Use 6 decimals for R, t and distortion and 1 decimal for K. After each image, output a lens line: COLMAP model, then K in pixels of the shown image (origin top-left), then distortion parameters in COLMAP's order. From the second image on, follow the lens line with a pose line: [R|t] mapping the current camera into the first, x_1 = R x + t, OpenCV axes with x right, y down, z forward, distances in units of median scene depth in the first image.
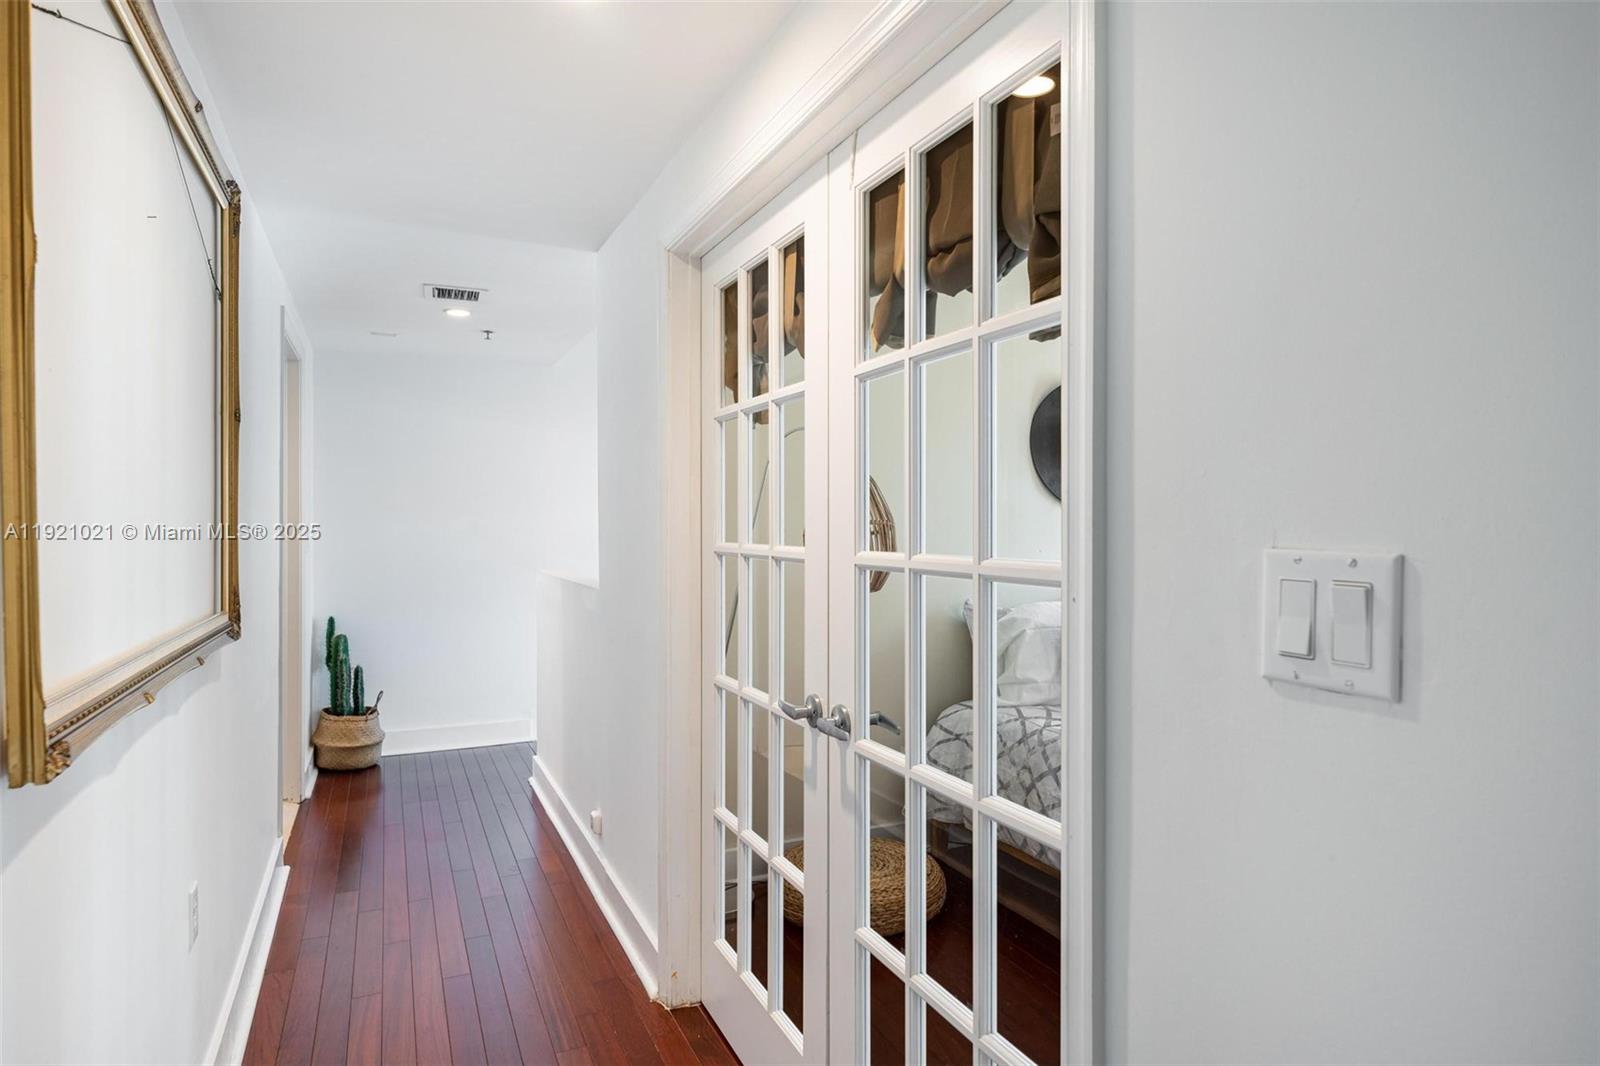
lens RADIAL K [[898.3, 0, 799.4], [0, 898.3, 528.8], [0, 0, 1]] dist [0.003503, 0.000243]
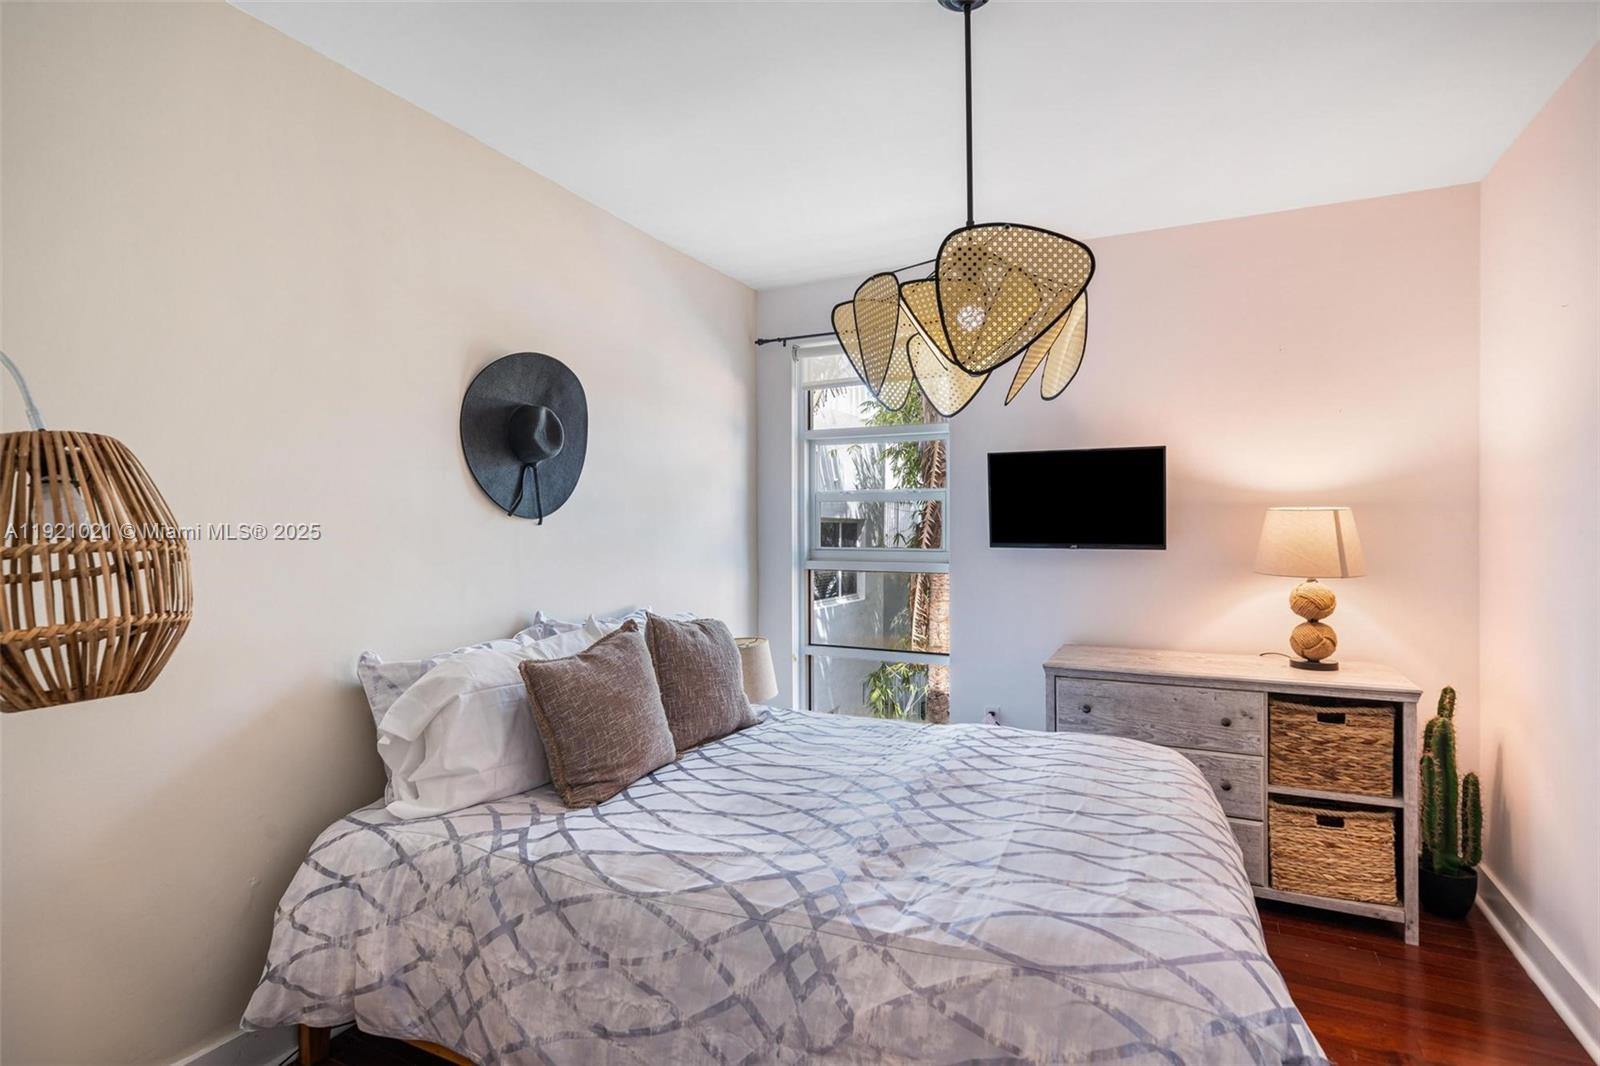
lens RADIAL K [[786.6, 0, 799.2], [0, 786.6, 530.4], [0, 0, 1]] dist [0.005562, -0.001200]
pose [[0.778540, 0.001295, 0.627594, 0.082329], [0.003943, 0.999968, -0.006955, -0.009796], [-0.627583, 0.007890, 0.778510, 0.394996]]
